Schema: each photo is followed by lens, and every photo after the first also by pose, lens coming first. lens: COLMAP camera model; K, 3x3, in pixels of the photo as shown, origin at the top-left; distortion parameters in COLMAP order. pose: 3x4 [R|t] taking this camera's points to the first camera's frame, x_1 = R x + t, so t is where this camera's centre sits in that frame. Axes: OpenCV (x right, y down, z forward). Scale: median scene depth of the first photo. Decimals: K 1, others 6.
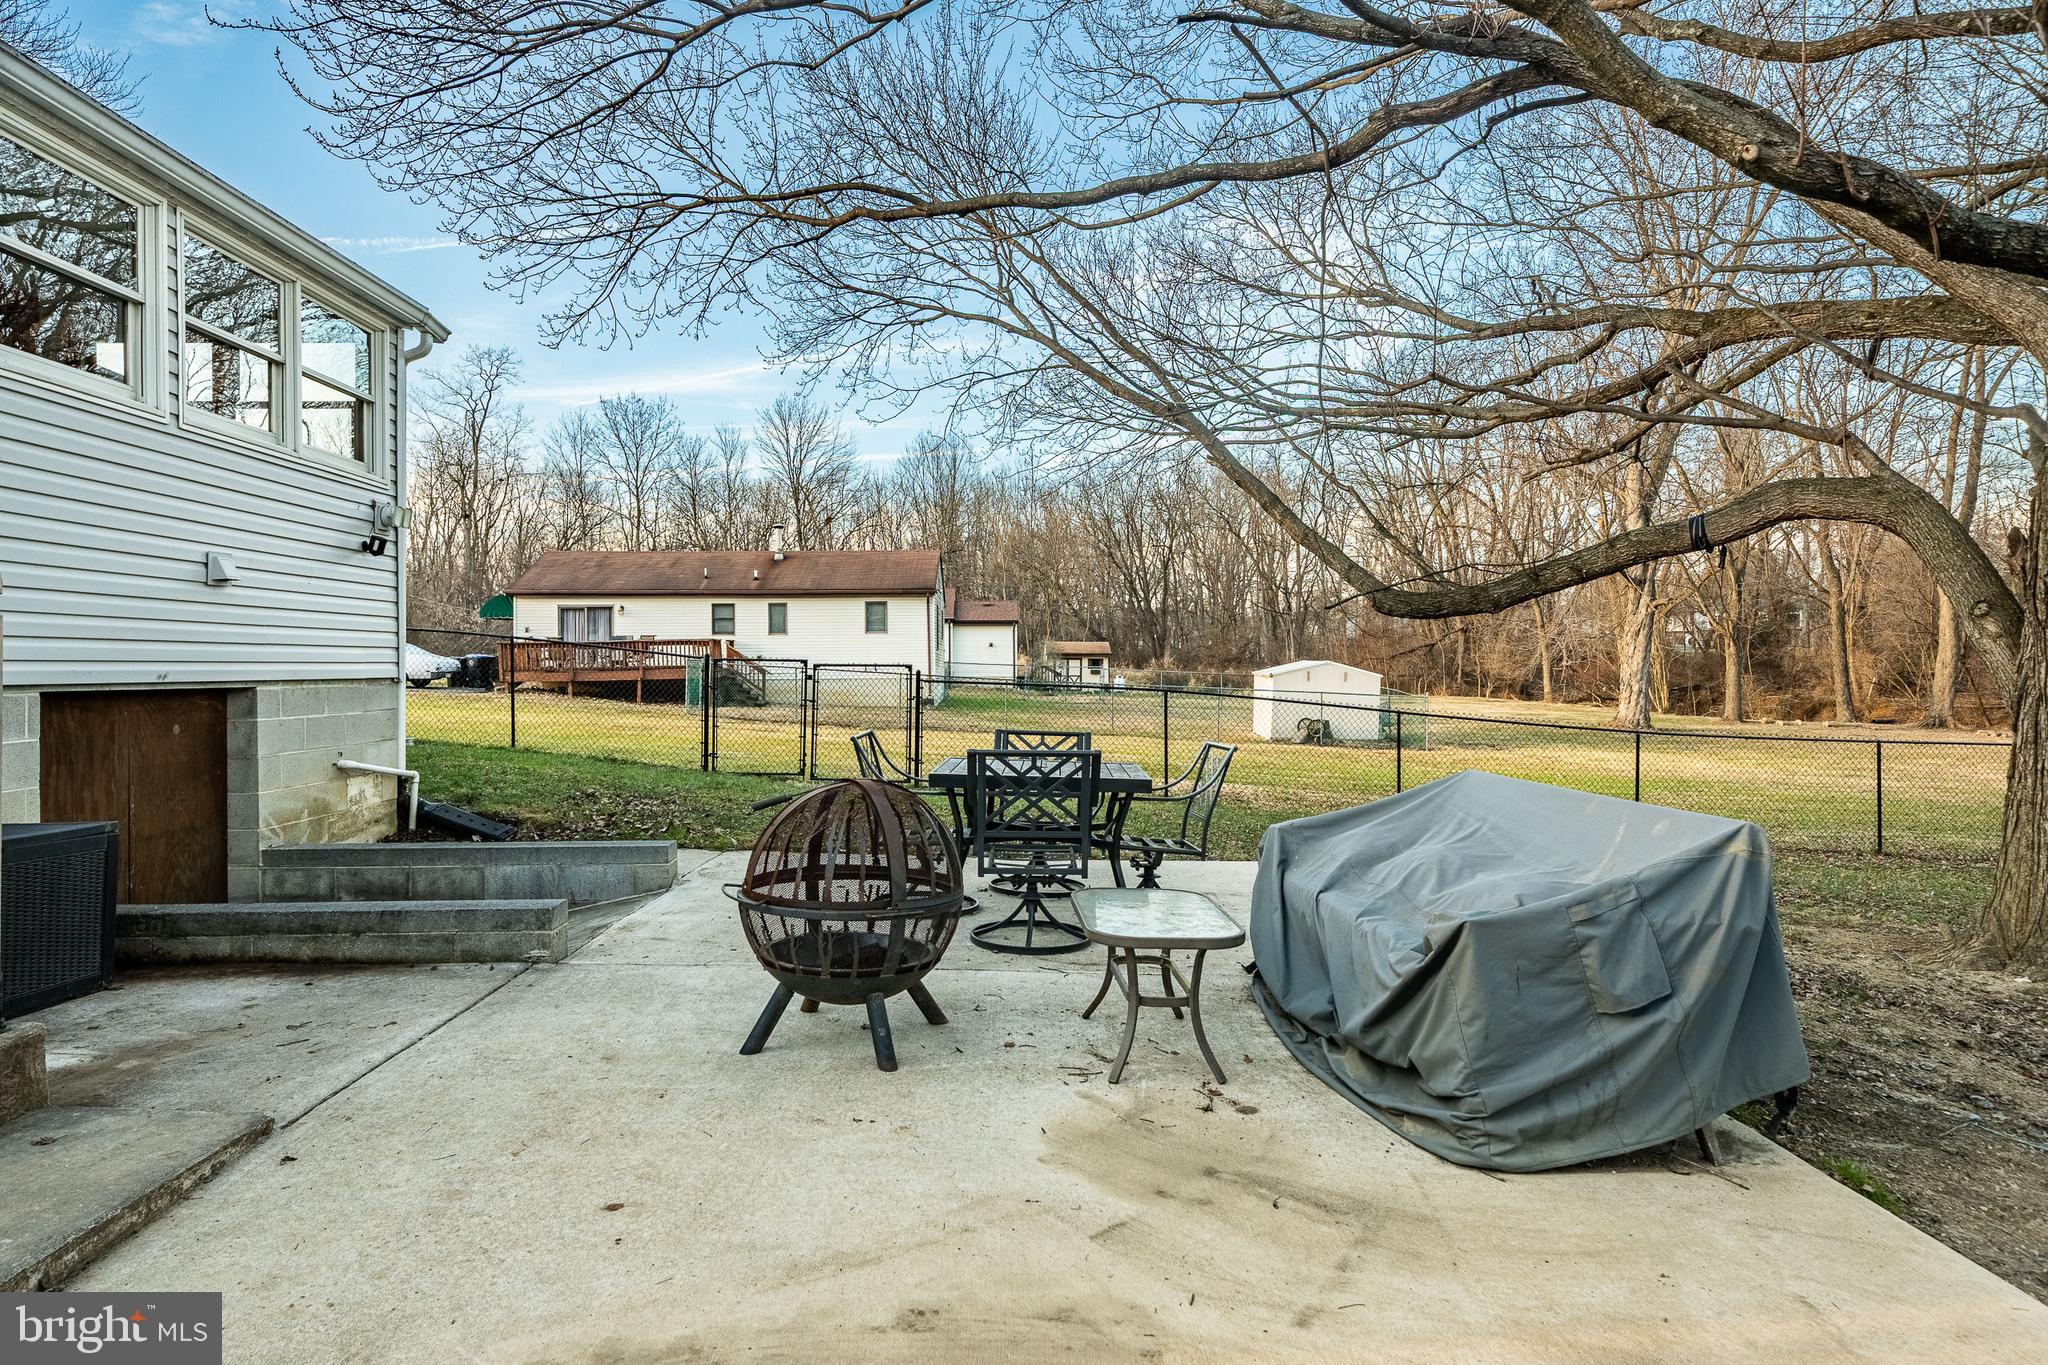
lens RADIAL K [[1141.0, 0, 1013.0], [0, 1141.0, 671.0], [0, 0, 1]] dist [0.000890, 0.001323]
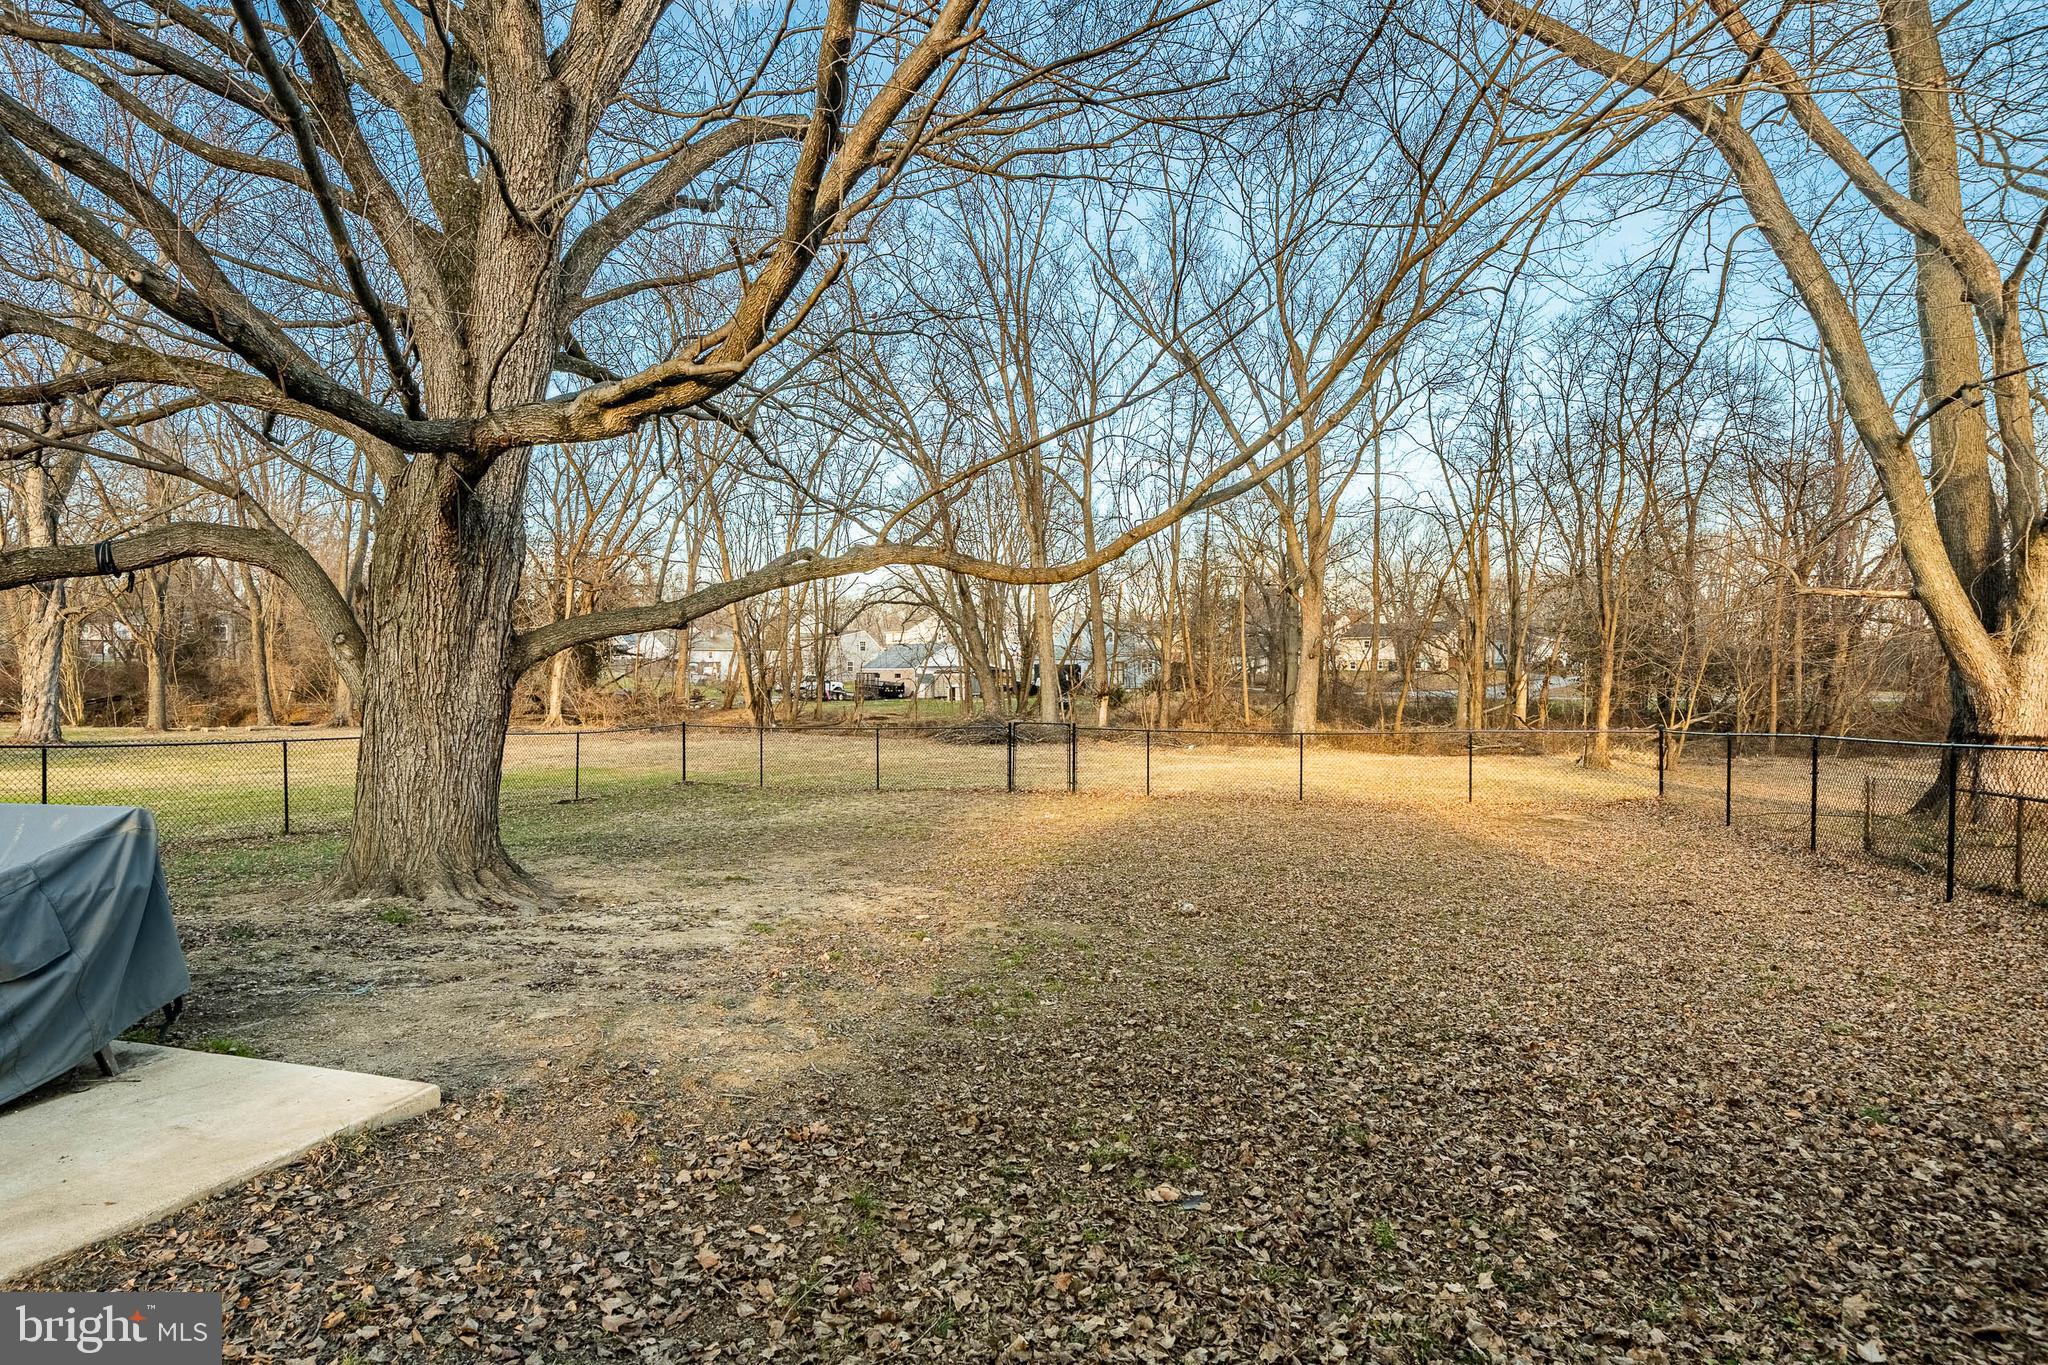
lens RADIAL K [[1039.1, 0, 1033.8], [0, 1039.1, 686.6], [0, 0, 1]] dist [-0.005939, -0.000705]
pose [[0.302362, -0.013301, 0.953100, -0.035775], [0.006709, 0.999908, 0.011826, -0.002493], [-0.953170, 0.002819, 0.302423, -0.070147]]
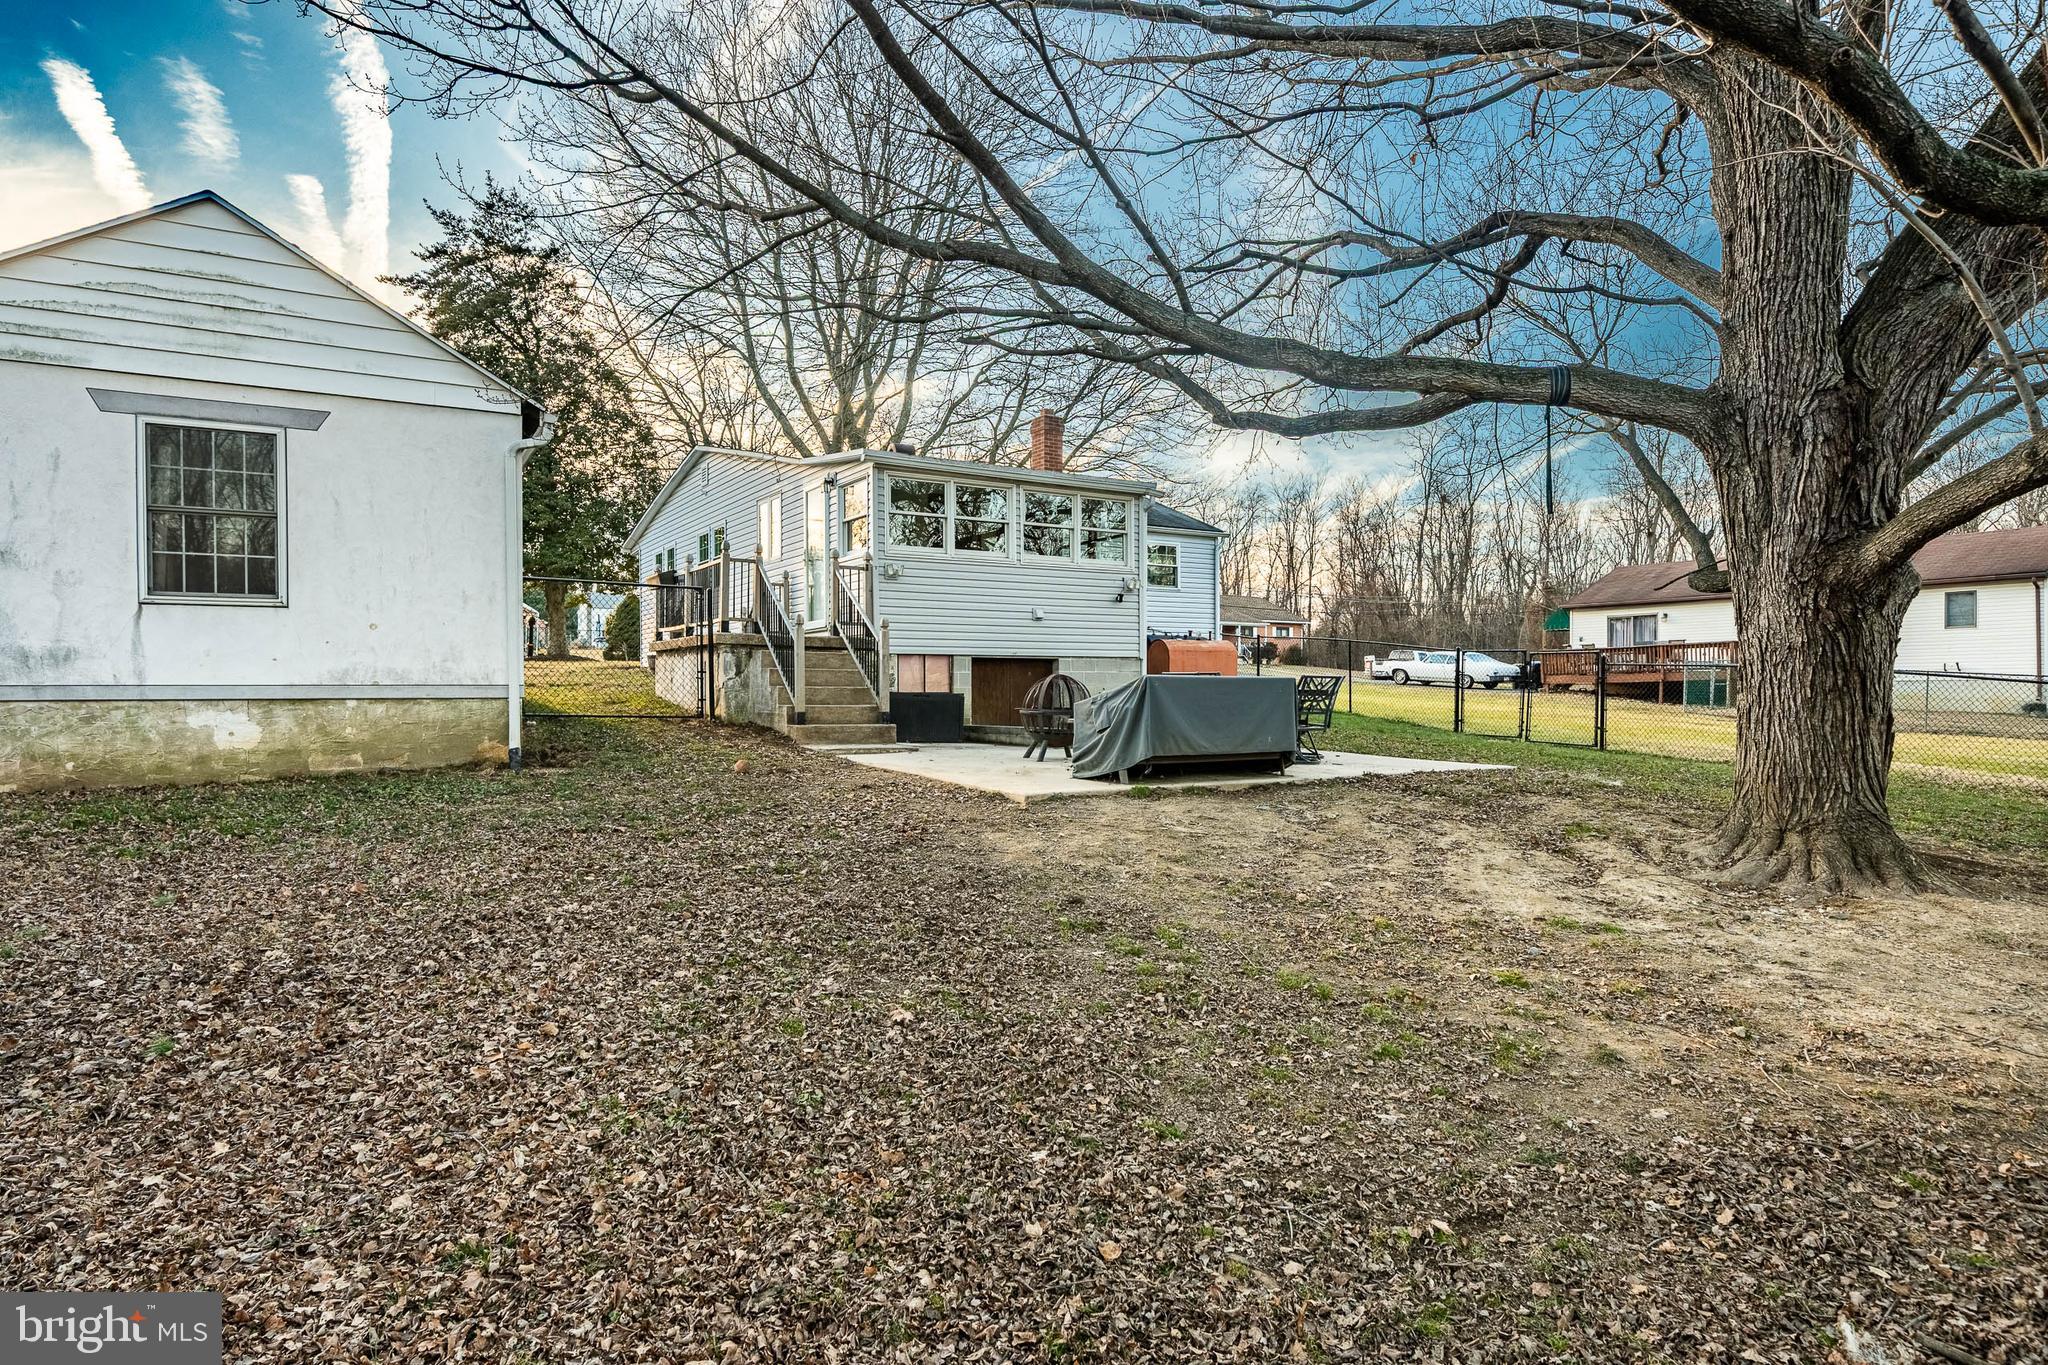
lens RADIAL K [[1141.0, 0, 1013.0], [0, 1141.0, 671.0], [0, 0, 1]] dist [0.000890, 0.001323]
pose [[0.512802, -0.013400, -0.858402, 0.647361], [-0.000731, 0.999871, -0.016045, 0.035938], [0.858507, 0.008856, 0.512726, -0.177132]]
